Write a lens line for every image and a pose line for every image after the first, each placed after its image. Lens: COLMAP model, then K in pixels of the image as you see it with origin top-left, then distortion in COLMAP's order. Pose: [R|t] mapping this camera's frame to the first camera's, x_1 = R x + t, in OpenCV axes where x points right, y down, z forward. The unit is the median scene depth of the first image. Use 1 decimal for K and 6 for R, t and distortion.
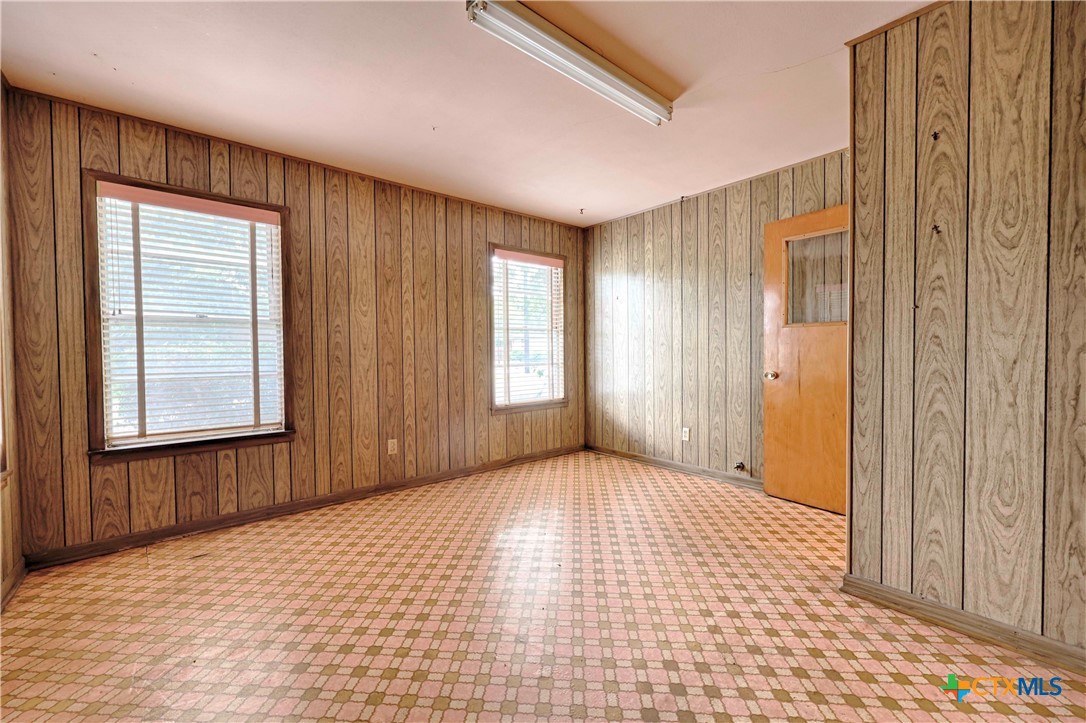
lens RADIAL K [[437.9, 0, 535.3], [0, 437.9, 359.7], [0, 0, 1]] dist [-0.001230, 0.000886]
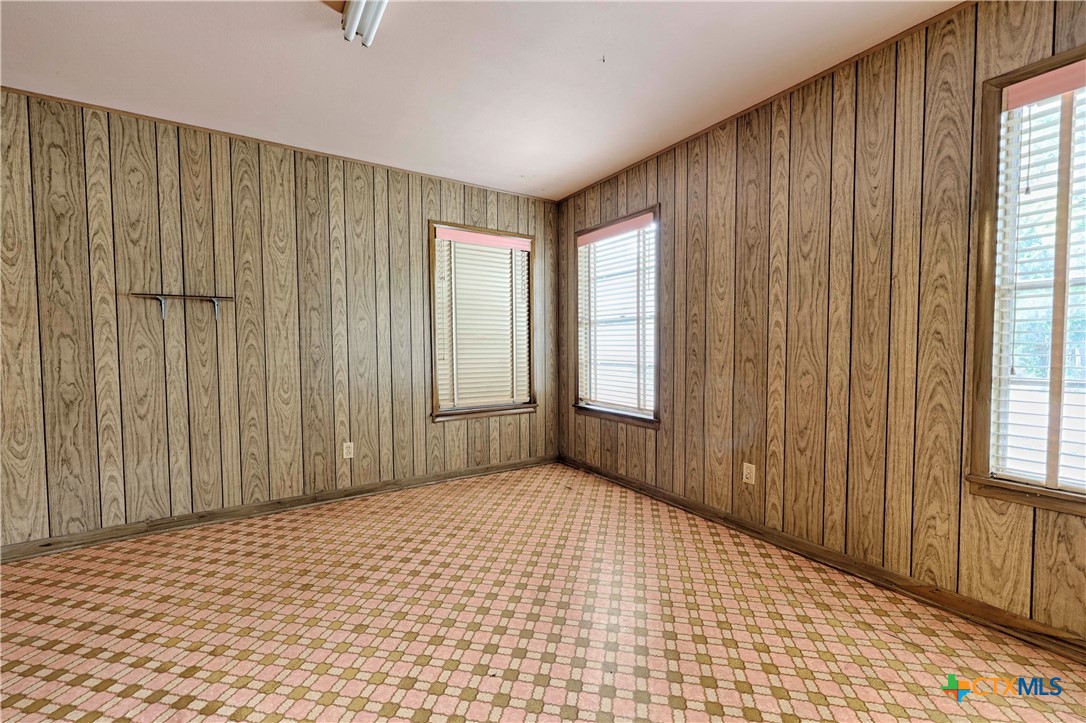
lens RADIAL K [[437.9, 0, 542.4], [0, 437.9, 362.4], [0, 0, 1]] dist [-0.001230, 0.000886]
pose [[-0.120960, 0.046801, -0.991553, 0.520768], [-0.013680, 0.998714, 0.048808, -0.021724], [0.992563, 0.019468, -0.120165, 0.886697]]
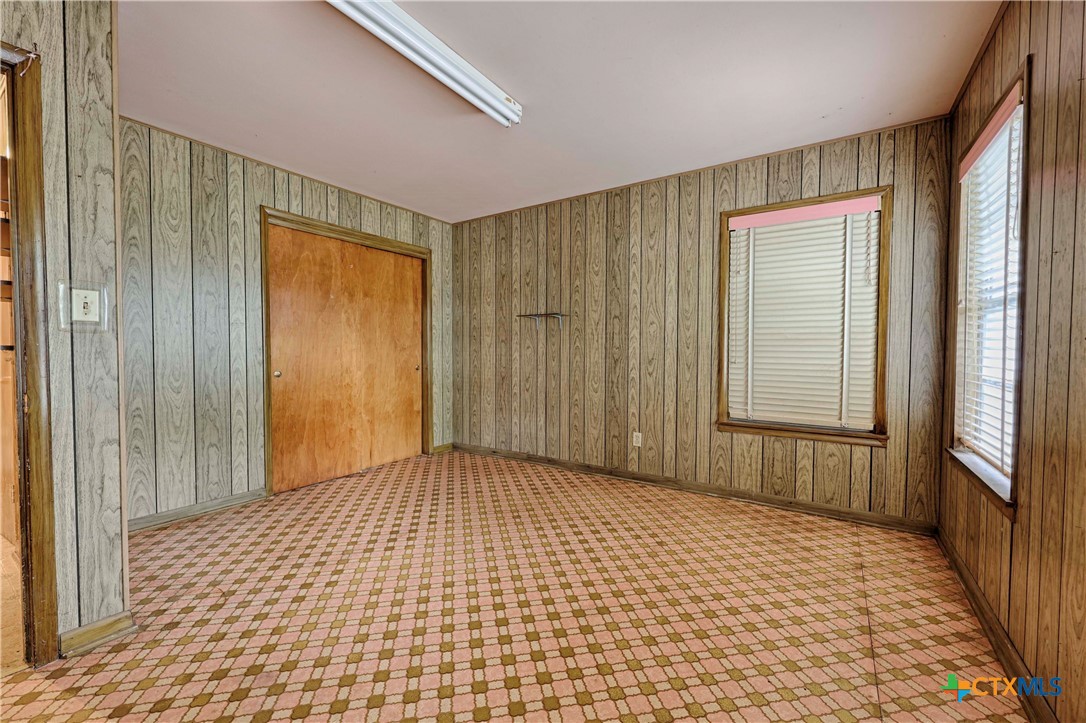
lens RADIAL K [[437.9, 0, 538.7], [0, 437.9, 362.1], [0, 0, 1]] dist [-0.001230, 0.000886]
pose [[-0.959675, 0.015780, -0.280669, 0.118696], [0.000532, 0.998523, 0.054320, -0.028994], [0.281112, 0.051980, -0.958266, 1.379365]]
